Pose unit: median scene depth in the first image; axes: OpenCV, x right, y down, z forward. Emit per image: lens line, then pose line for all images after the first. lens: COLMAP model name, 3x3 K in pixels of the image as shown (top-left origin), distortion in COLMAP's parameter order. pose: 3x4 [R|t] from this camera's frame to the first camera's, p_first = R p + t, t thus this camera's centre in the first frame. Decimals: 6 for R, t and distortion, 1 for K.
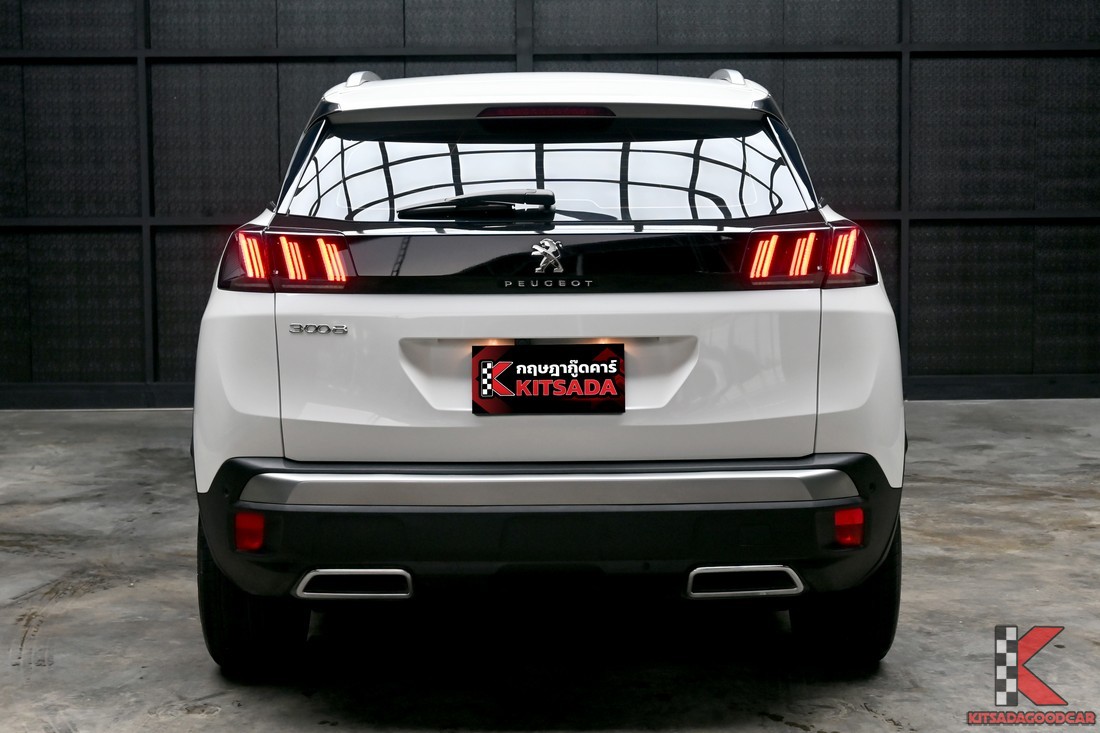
lens RADIAL K [[1893.8, 0, 555.8], [0, 1893.8, 364.7], [0, 0, 1]] dist [0.026279, 0.000000]
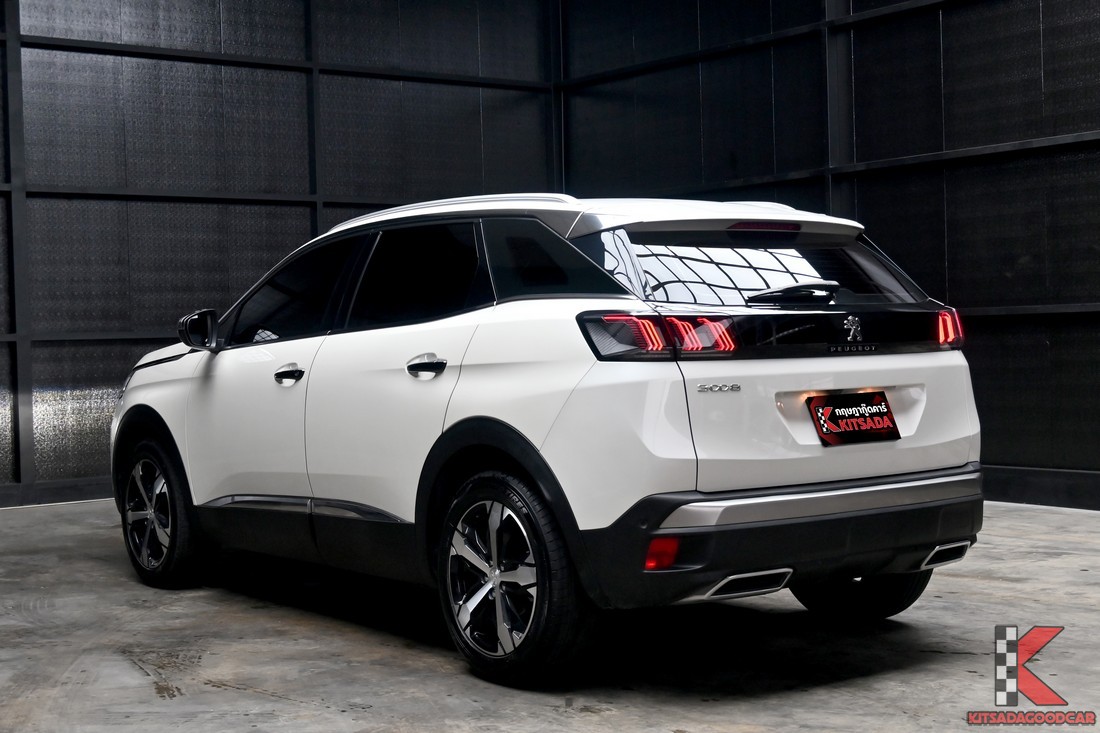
lens RADIAL K [[1603.5, 0, 551.3], [0, 1603.5, 366.7], [0, 0, 1]] dist [-0.072570, 0.000000]
pose [[0.800444, -0.023496, 0.598947, -0.326445], [0.065691, 0.996651, -0.048694, 0.004665], [-0.595797, 0.078322, 0.799307, 0.075422]]
